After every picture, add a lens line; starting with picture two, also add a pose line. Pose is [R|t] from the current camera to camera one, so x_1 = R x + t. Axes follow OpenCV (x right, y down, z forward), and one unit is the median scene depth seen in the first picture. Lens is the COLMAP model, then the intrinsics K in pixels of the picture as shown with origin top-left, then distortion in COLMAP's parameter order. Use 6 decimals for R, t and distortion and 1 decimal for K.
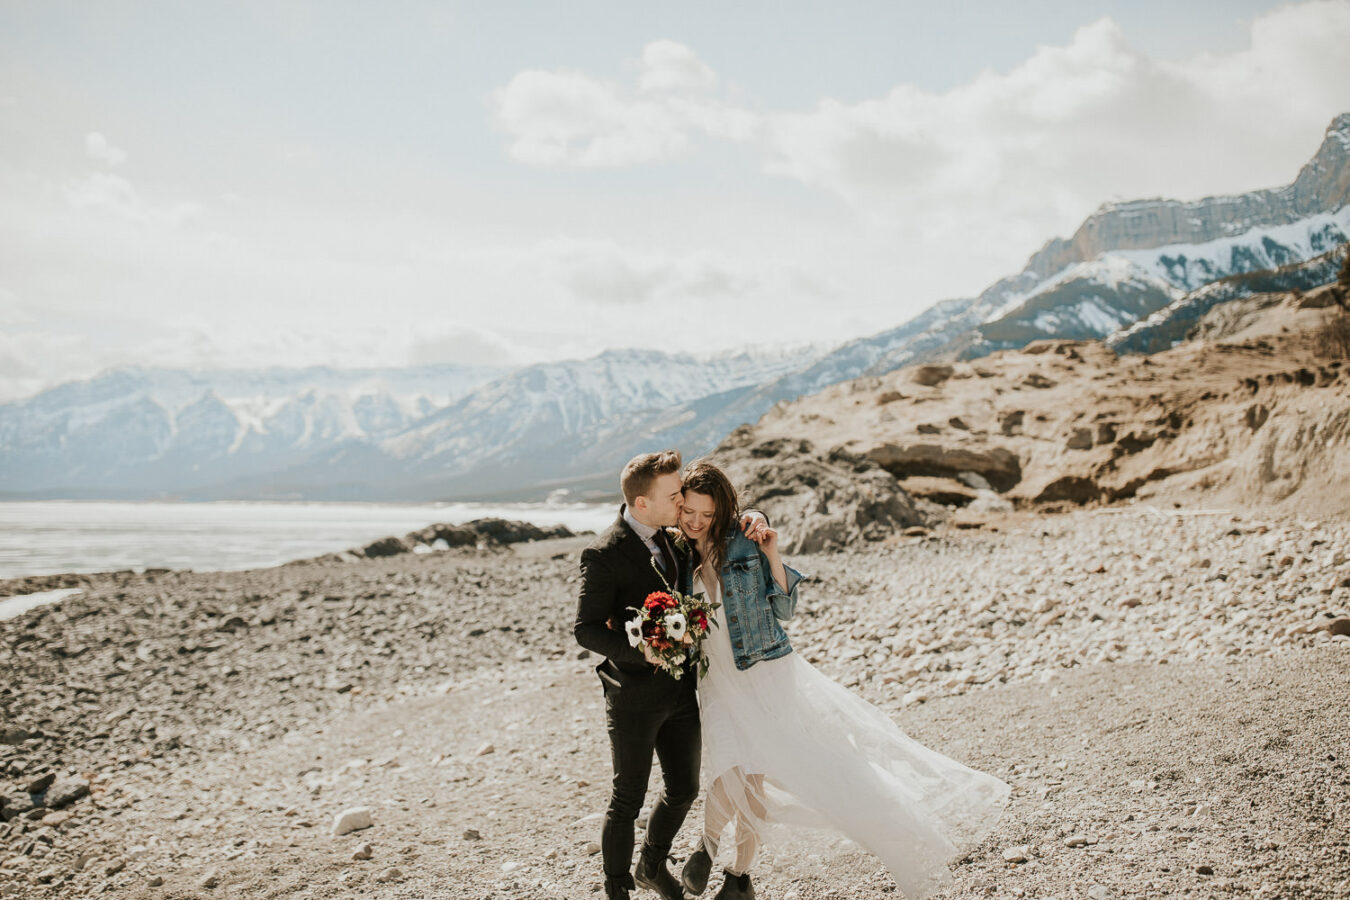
lens RADIAL K [[1296.9, 0, 673.4], [0, 1296.9, 429.0], [0, 0, 1]] dist [-0.004737, -0.014026]
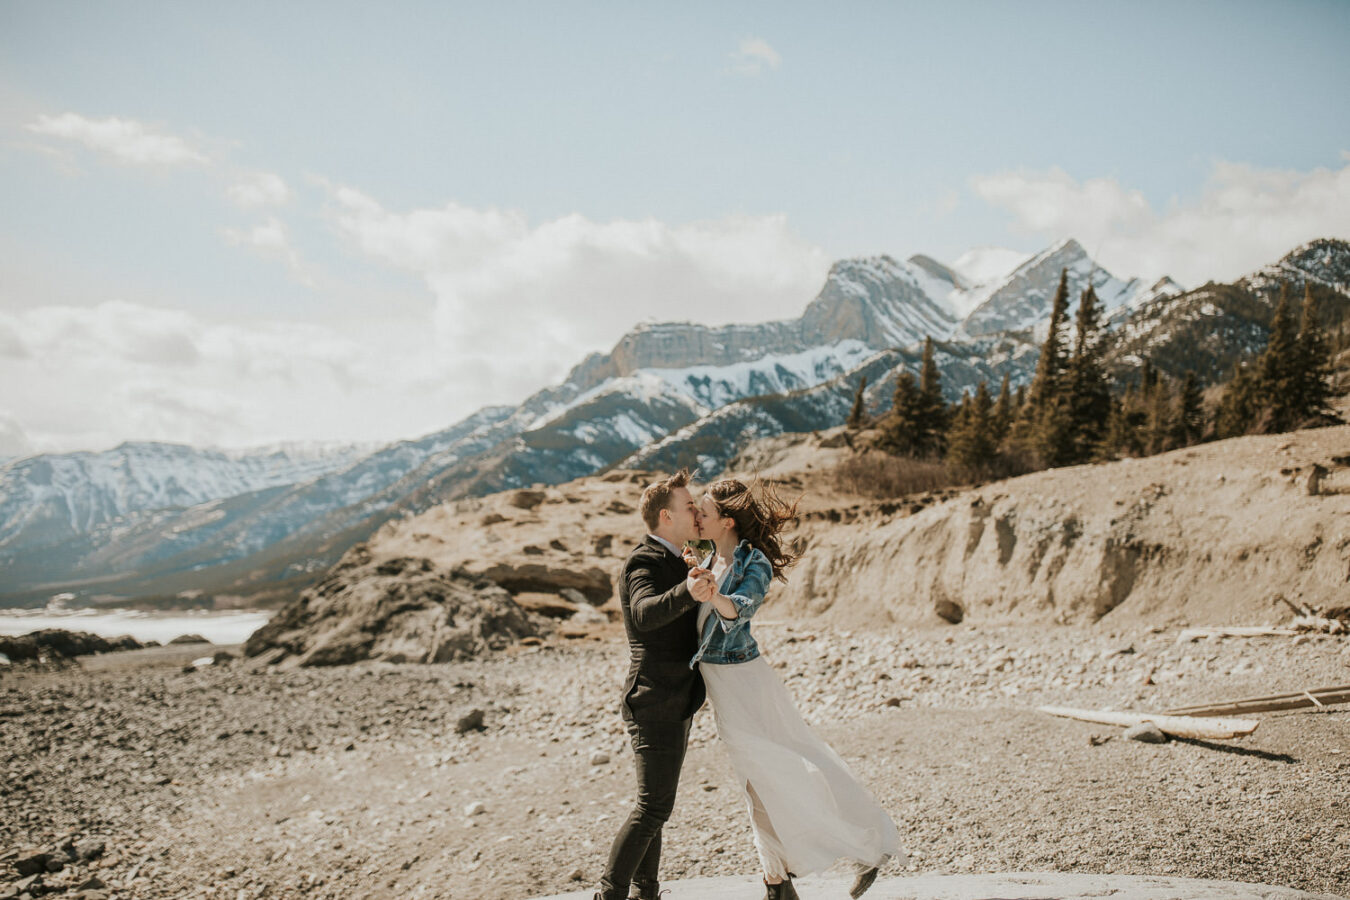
lens RADIAL K [[1296.9, 0, 673.4], [0, 1296.9, 429.0], [0, 0, 1]] dist [-0.004737, -0.014026]
pose [[0.938965, 0.042012, 0.341438, -0.081876], [-0.014781, 0.996525, -0.081967, -0.014338], [-0.343695, 0.071917, 0.936323, -0.121732]]
